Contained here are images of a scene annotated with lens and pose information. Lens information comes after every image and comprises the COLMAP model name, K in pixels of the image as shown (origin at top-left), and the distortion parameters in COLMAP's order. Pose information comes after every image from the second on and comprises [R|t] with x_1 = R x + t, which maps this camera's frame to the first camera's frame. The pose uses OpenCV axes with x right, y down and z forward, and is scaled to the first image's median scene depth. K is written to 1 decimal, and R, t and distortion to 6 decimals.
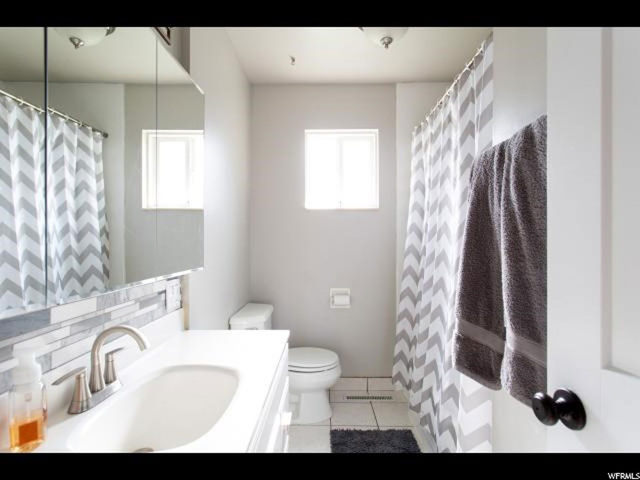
lens RADIAL K [[331.7, 0, 320.3], [0, 331.7, 242.7], [0, 0, 1]] dist [-0.007662, 0.000168]
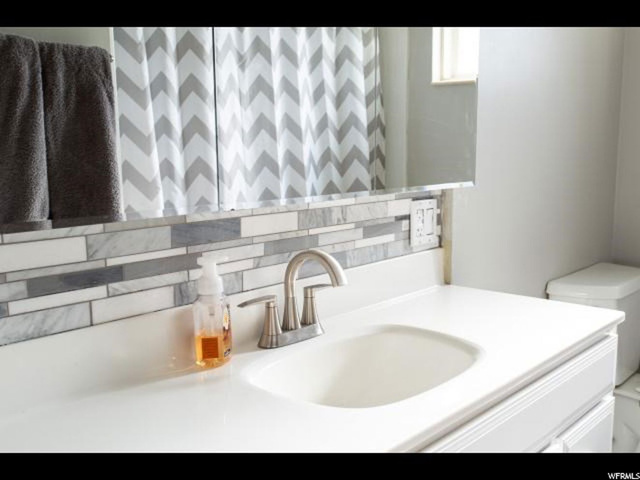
lens RADIAL K [[669.9, 0, 319.6], [0, 669.9, 239.2], [0, 0, 1]] dist [-0.017466, 0.000000]
pose [[0.747253, 0.087161, -0.658798, 0.267189], [0.004688, 0.990645, 0.136383, 0.014836], [0.664523, -0.105001, 0.739854, -0.068975]]
